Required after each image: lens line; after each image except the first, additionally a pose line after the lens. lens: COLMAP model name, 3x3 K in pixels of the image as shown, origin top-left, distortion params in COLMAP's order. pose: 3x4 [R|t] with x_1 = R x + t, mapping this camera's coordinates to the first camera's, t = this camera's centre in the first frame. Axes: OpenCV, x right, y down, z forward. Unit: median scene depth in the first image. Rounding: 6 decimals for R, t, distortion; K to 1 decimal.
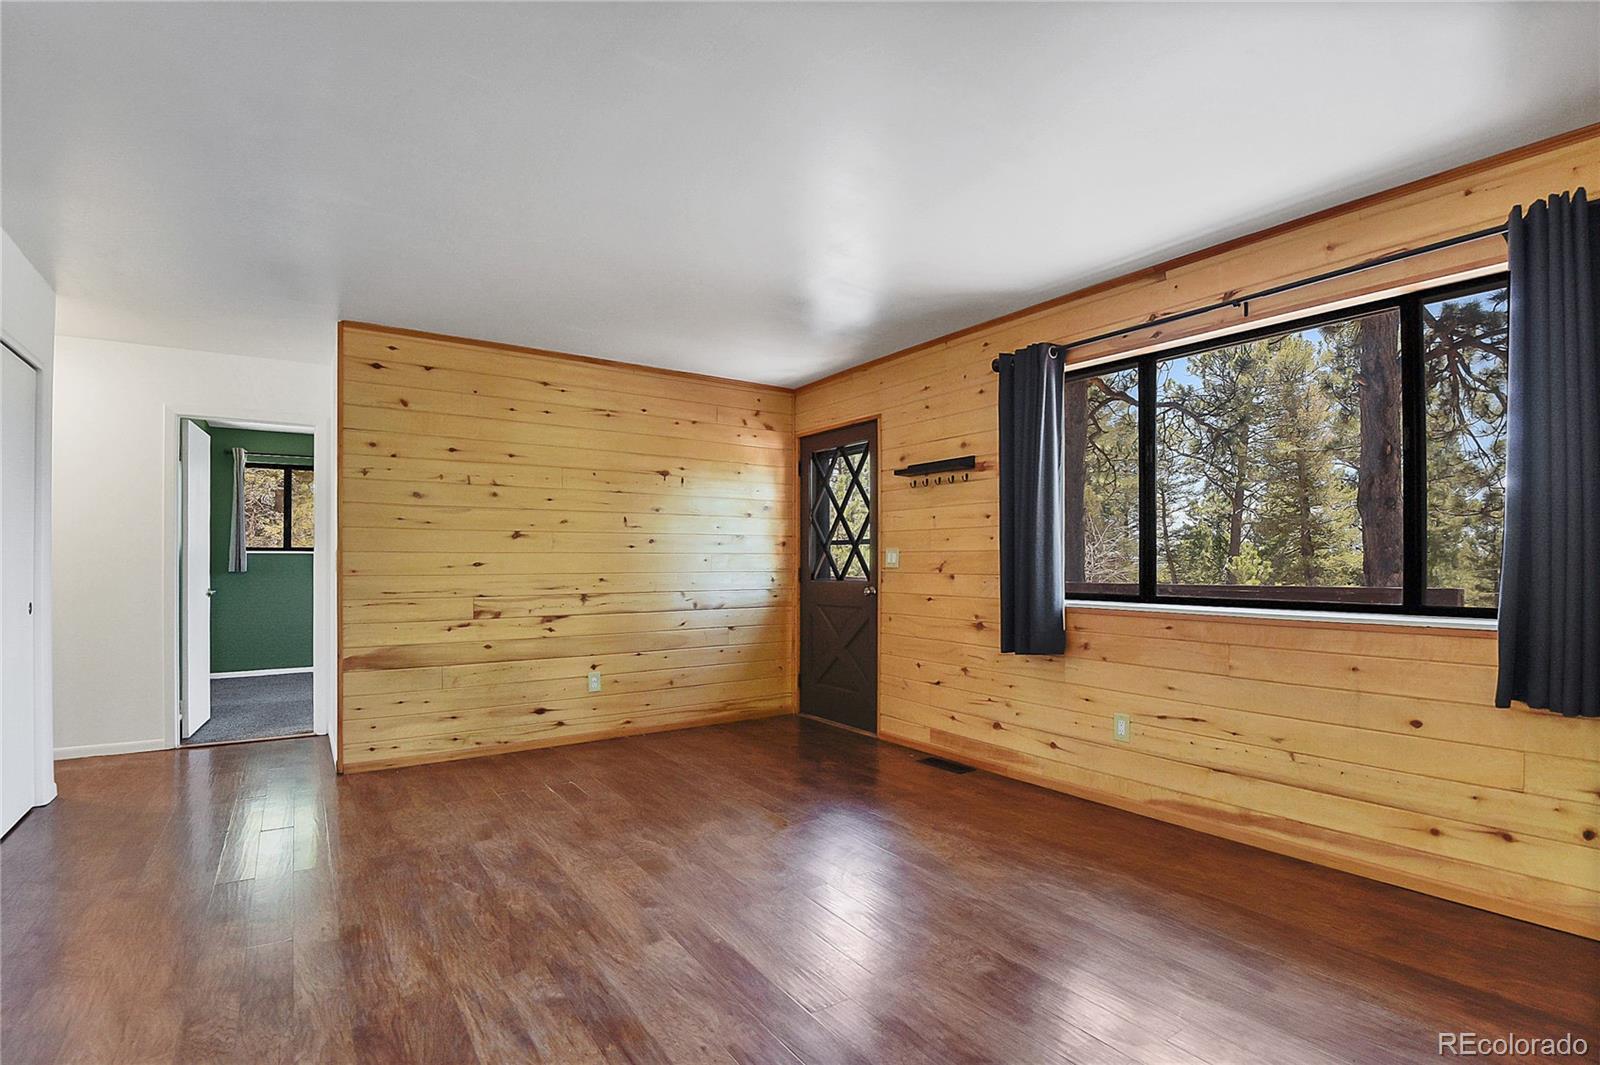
lens RADIAL K [[764.6, 0, 839.1], [0, 764.6, 561.1], [0, 0, 1]] dist [-0.019682, -0.013883]
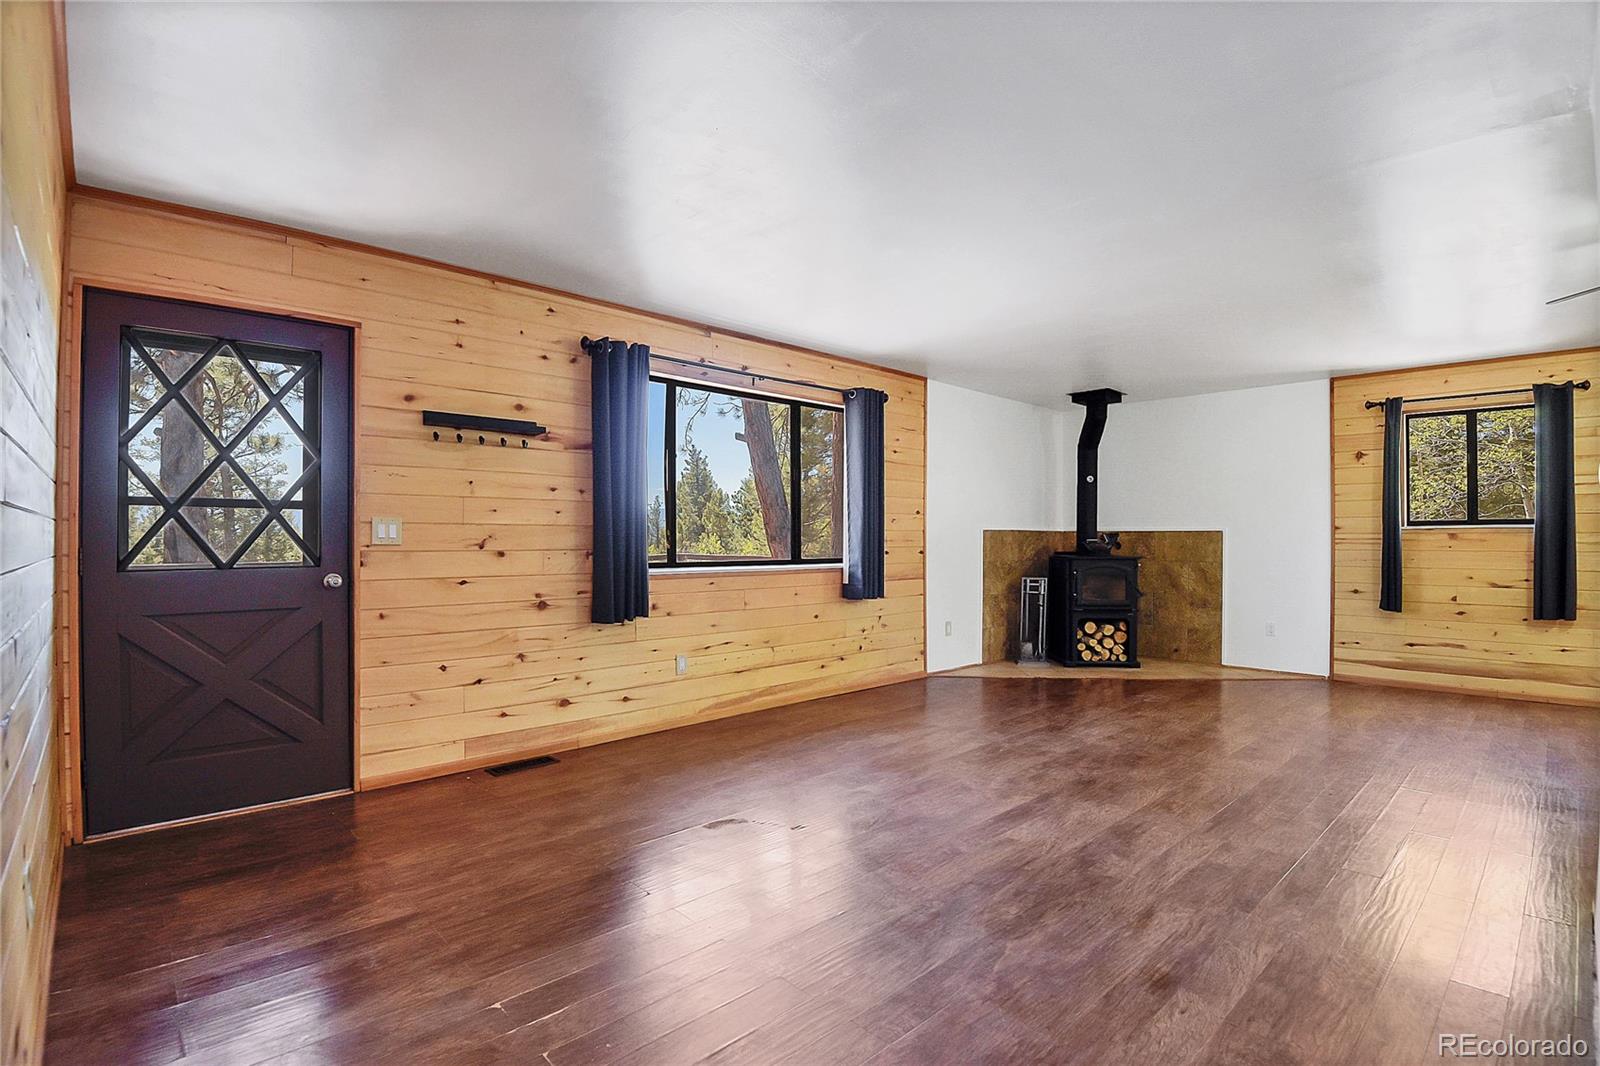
lens RADIAL K [[764.6, 0, 744.6], [0, 764.6, 542.9], [0, 0, 1]] dist [-0.019682, -0.013883]
pose [[-0.092066, -0.004461, 0.995743, -0.854776], [-0.000961, 0.999990, 0.004391, 0.004356], [-0.995752, -0.000552, -0.092070, 0.920055]]
